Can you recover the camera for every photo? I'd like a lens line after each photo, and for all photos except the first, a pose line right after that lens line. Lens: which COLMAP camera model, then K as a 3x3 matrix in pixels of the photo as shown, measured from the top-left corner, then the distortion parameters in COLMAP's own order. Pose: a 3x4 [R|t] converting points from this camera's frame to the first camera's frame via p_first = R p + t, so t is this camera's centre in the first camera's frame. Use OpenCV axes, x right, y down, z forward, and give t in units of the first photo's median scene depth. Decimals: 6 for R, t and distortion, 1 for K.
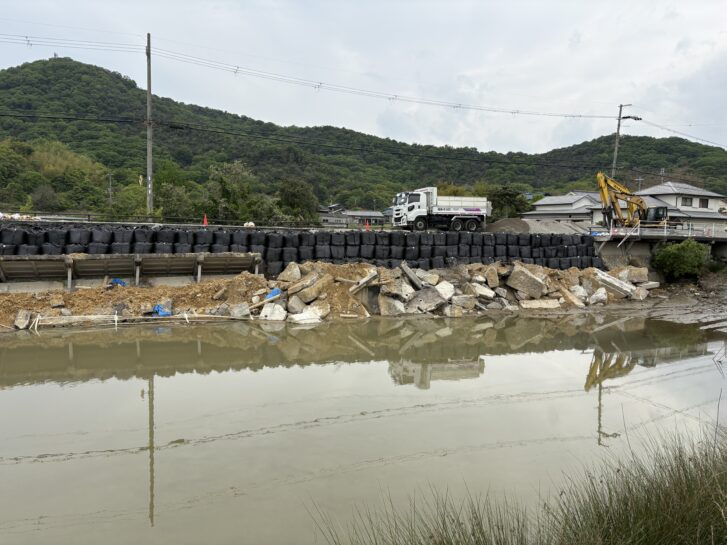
lens RADIAL K [[546.1, 0, 366.3], [0, 546.1, 275.3], [0, 0, 1]] dist [0.044089, -0.048850]
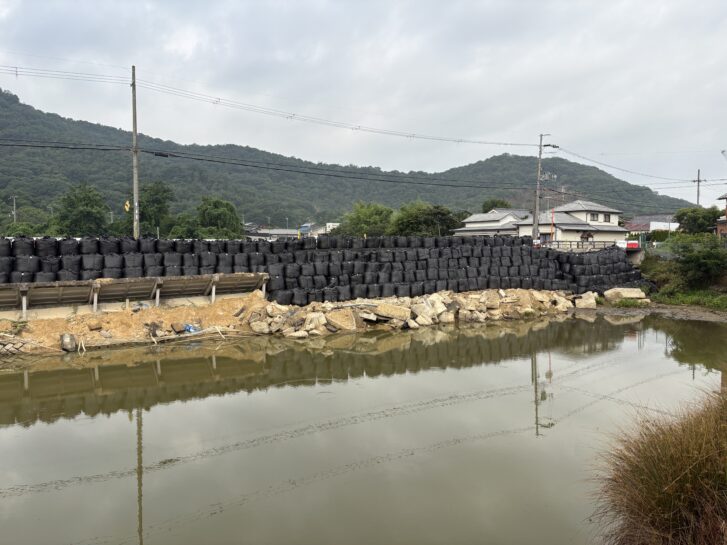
lens RADIAL K [[546.1, 0, 363.5], [0, 546.1, 272.5], [0, 0, 1]] dist [0.051487, -0.057409]
pose [[0.985241, -0.033324, 0.167900, -0.037344], [0.039451, 0.998667, -0.033290, 0.000609], [-0.166567, 0.039423, 0.985242, -0.020202]]
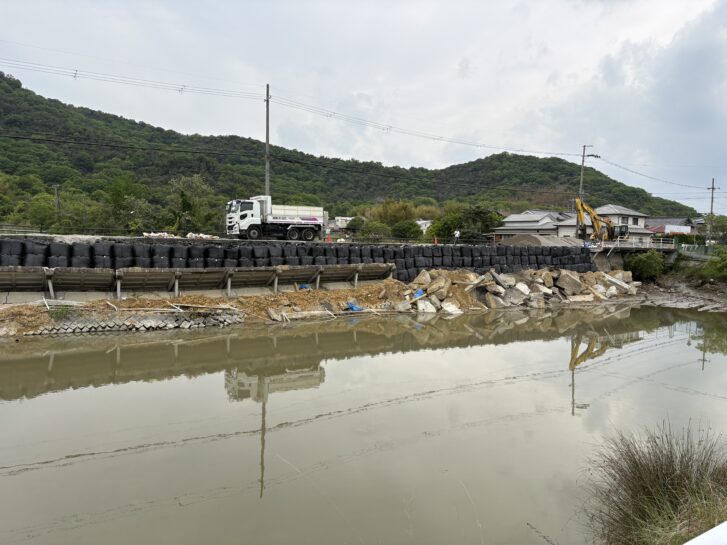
lens RADIAL K [[544.8, 0, 369.9], [0, 544.8, 268.5], [0, 0, 1]] dist [0.053360, -0.053282]
pose [[0.980782, -0.012877, 0.194679, -0.100851], [0.018750, 0.999422, -0.028355, 0.001455], [-0.194202, 0.031460, 0.980457, -0.053293]]
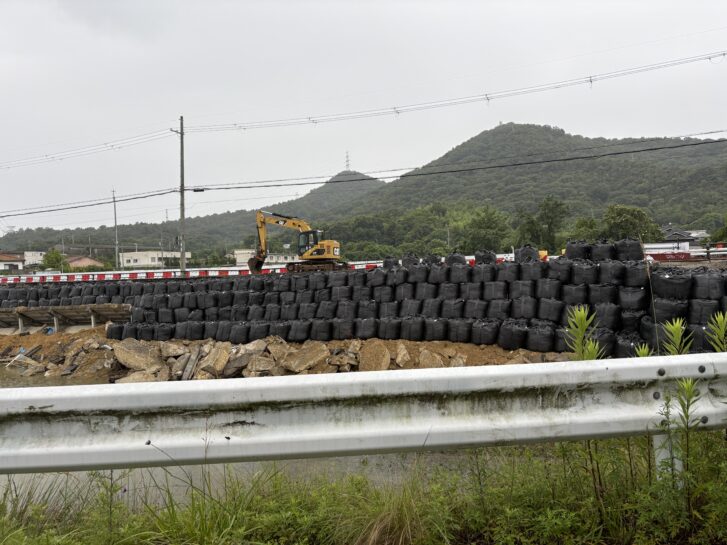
lens RADIAL K [[547.7, 0, 371.8], [0, 547.7, 270.9], [0, 0, 1]] dist [0.041137, -0.038839]
pose [[0.705136, -0.050080, -0.707301, 0.174478], [-0.008630, 0.996823, -0.079182, -0.004764], [0.709019, 0.061938, 0.702464, 0.117268]]
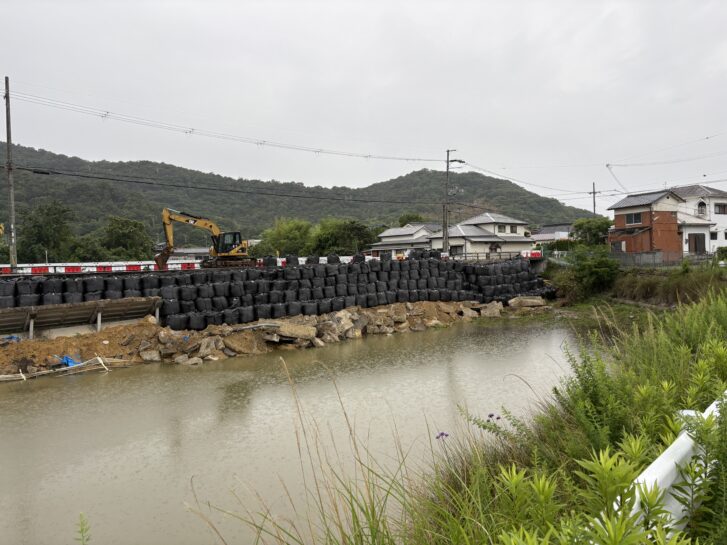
lens RADIAL K [[547.7, 0, 371.8], [0, 547.7, 270.9], [0, 0, 1]] dist [0.041137, -0.038839]
pose [[0.948300, -0.061242, 0.311409, -0.027567], [0.082247, 0.995106, -0.054759, 0.000253], [-0.306532, 0.077540, 0.948697, -0.018544]]
